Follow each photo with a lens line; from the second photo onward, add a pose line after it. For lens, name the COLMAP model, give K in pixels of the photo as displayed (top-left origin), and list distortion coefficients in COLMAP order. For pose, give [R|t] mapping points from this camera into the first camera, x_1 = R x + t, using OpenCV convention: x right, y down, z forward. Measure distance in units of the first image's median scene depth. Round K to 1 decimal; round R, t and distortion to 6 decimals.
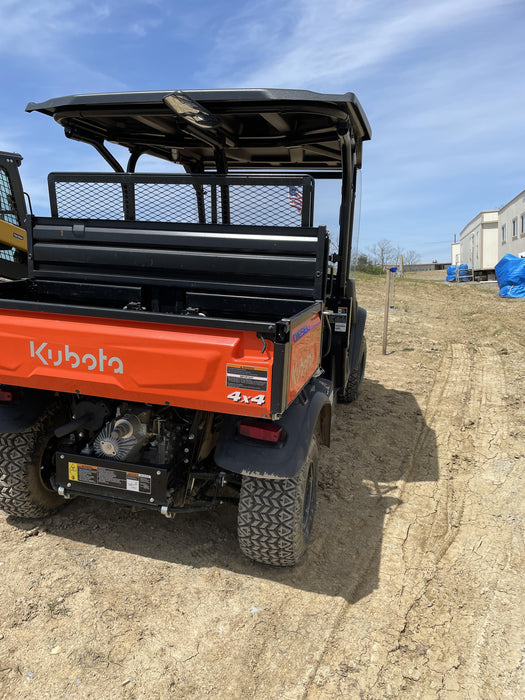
lens RADIAL K [[524.9, 0, 261.5], [0, 524.9, 360.4], [0, 0, 1]] dist [0.088391, -0.109168]
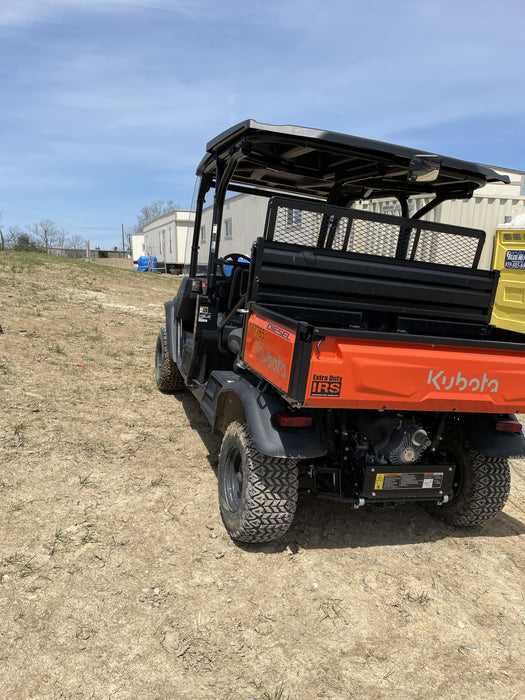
lens RADIAL K [[524.9, 0, 261.5], [0, 524.9, 360.4], [0, 0, 1]] dist [0.088391, -0.109168]
pose [[0.812883, -0.050615, 0.580223, -1.220487], [0.035248, 0.998666, 0.037737, -0.099556], [-0.581359, -0.010224, 0.813583, 0.243620]]
